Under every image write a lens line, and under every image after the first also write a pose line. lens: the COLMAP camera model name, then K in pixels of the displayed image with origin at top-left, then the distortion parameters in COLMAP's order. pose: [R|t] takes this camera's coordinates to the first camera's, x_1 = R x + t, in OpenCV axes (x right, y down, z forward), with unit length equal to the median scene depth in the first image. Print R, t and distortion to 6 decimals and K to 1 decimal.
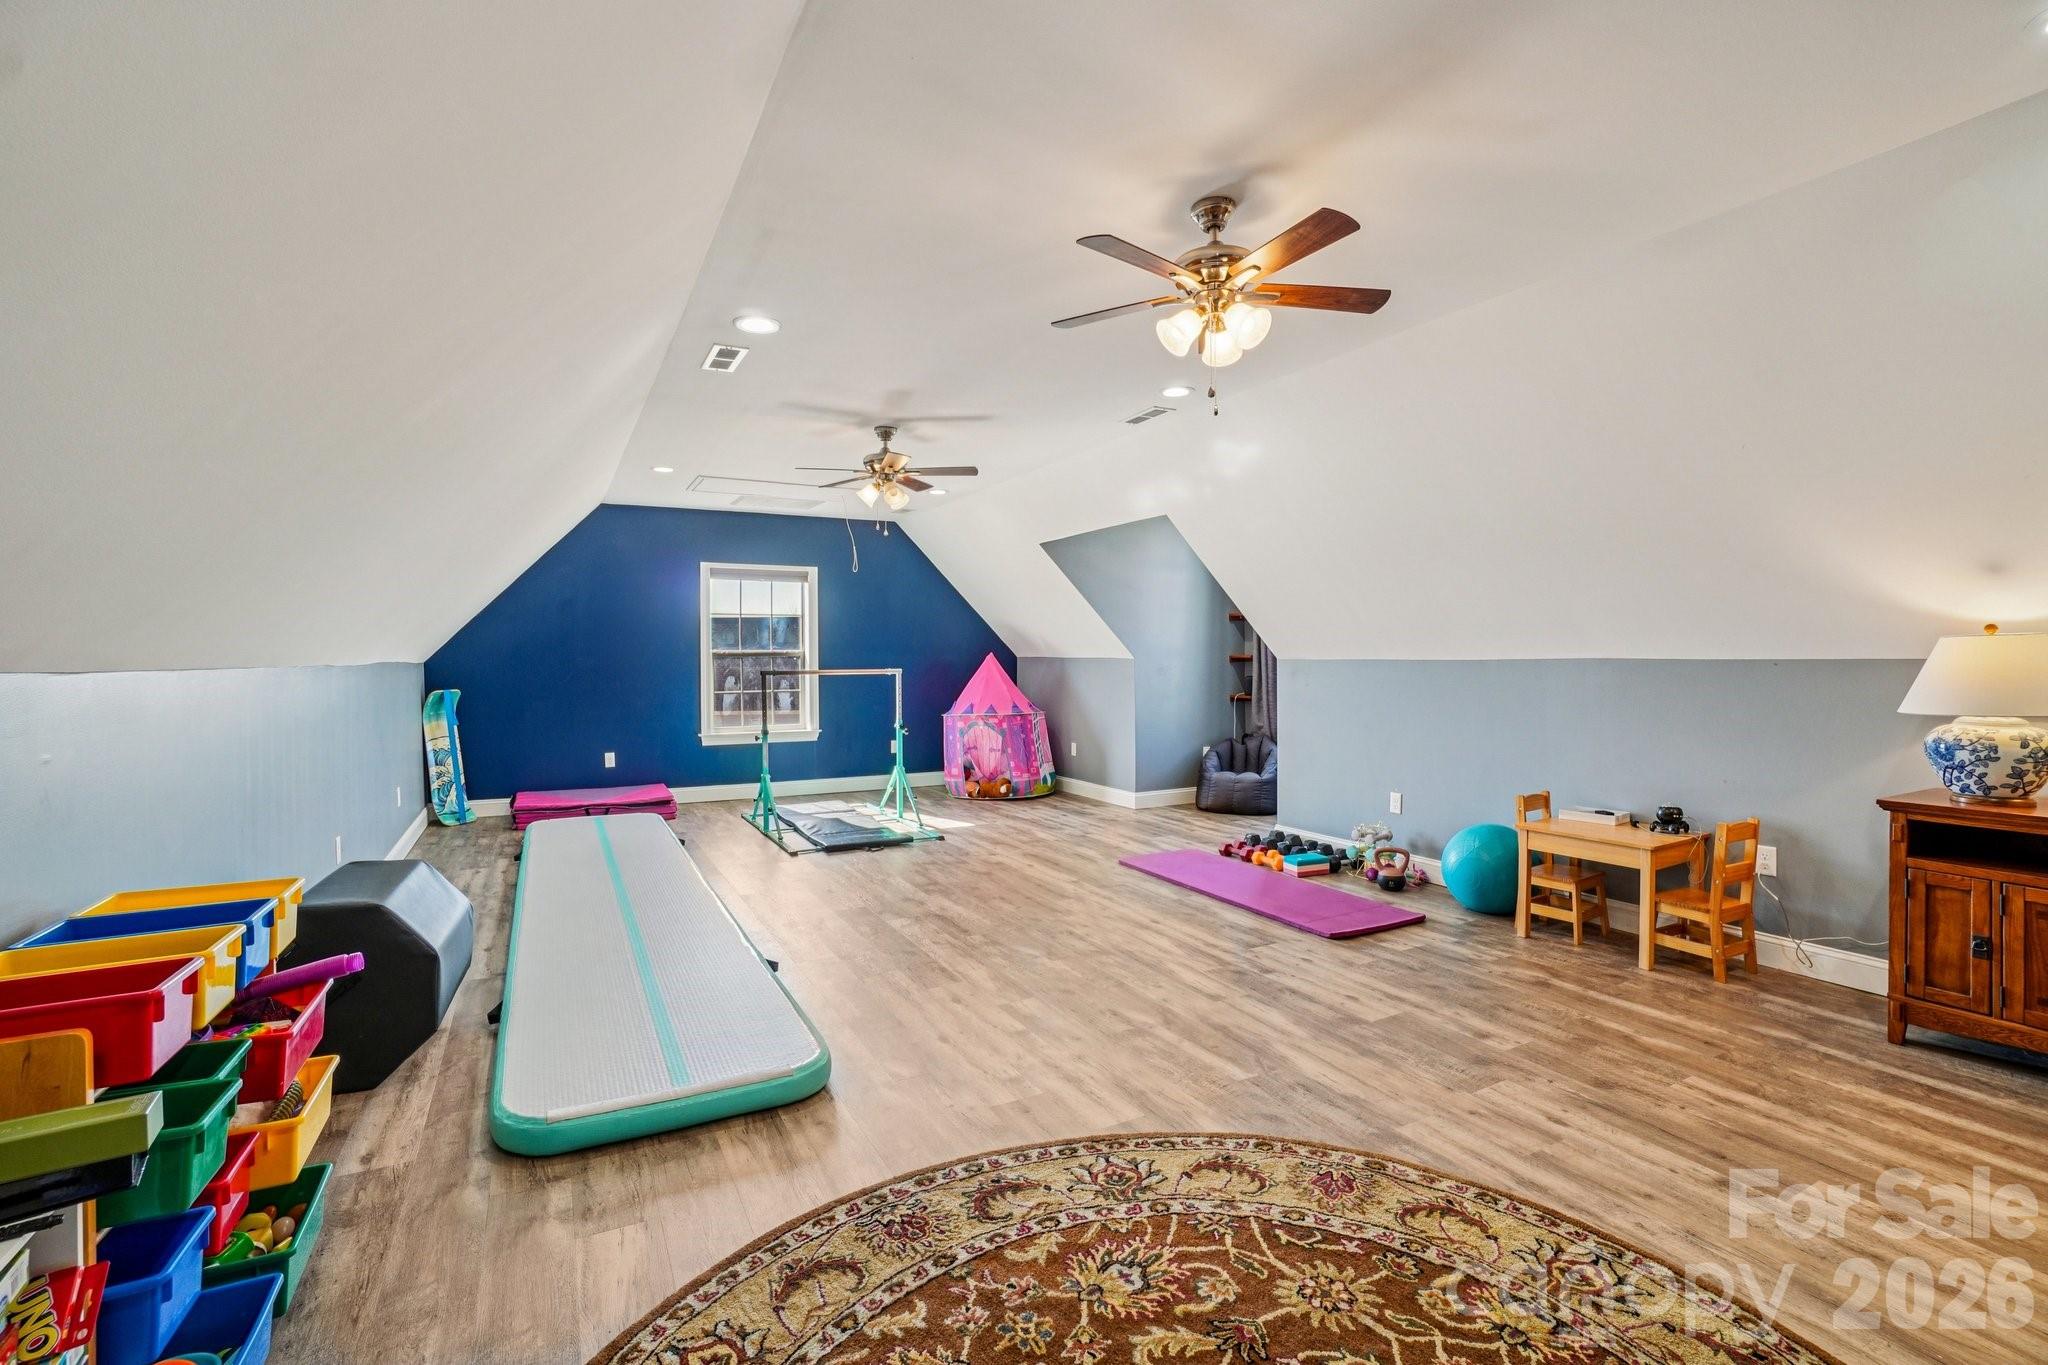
lens RADIAL K [[917.8, 0, 1012.8], [0, 917.8, 664.4], [0, 0, 1]] dist [-0.064192, 0.023530]
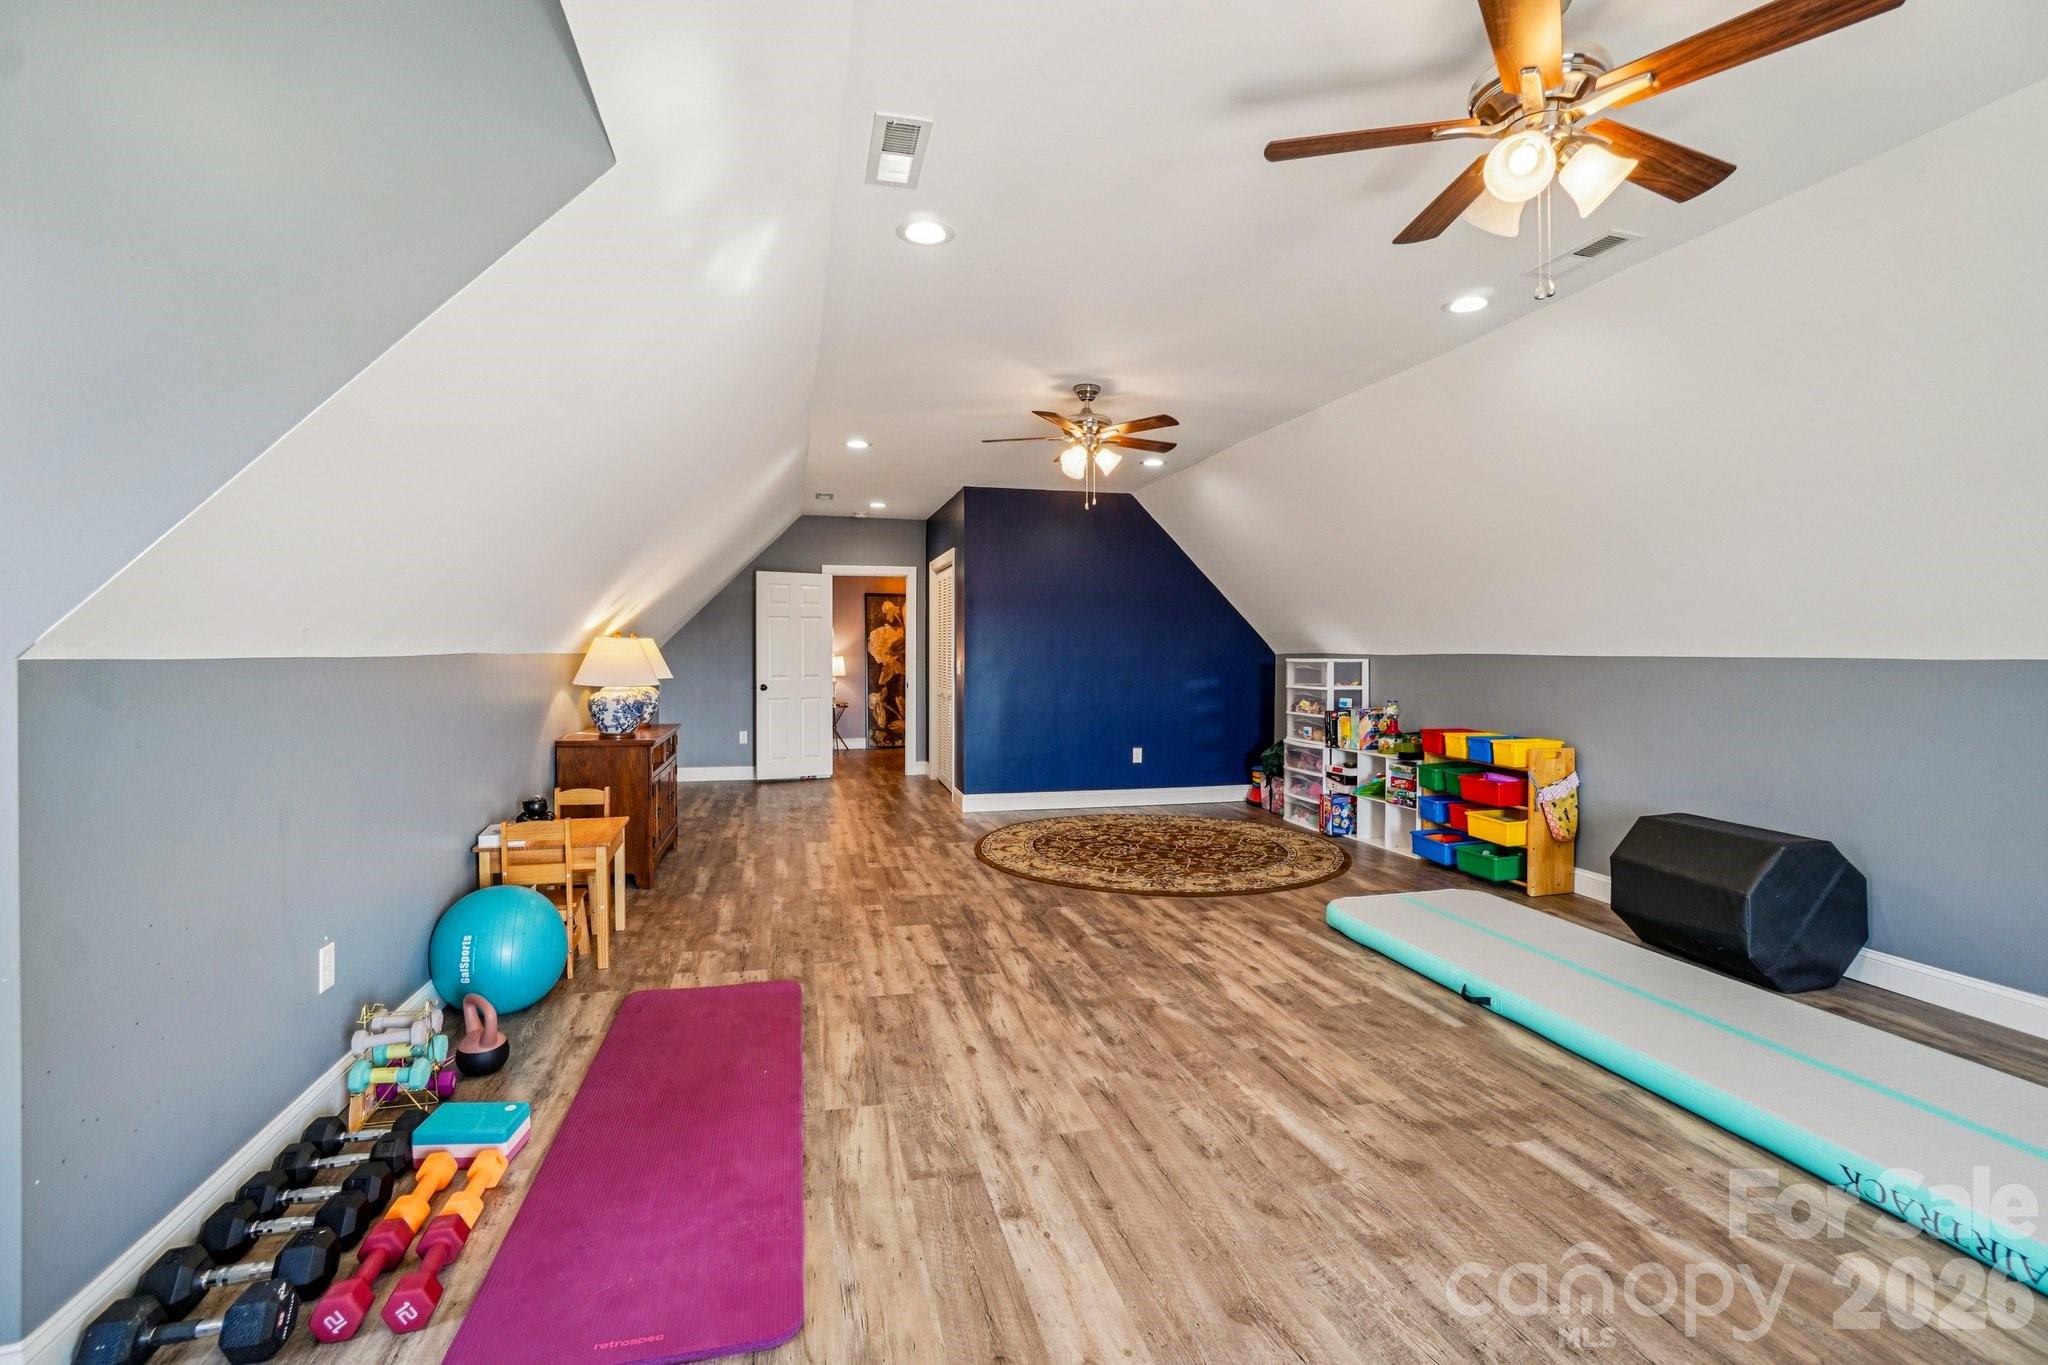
lens RADIAL K [[917.8, 0, 1012.8], [0, 917.8, 664.4], [0, 0, 1]] dist [-0.064192, 0.023530]
pose [[-0.971946, -0.000849, 0.235202, -0.033799], [0.004018, 0.999788, 0.020212, -0.012554], [-0.235170, 0.020590, -0.971736, 1.983297]]
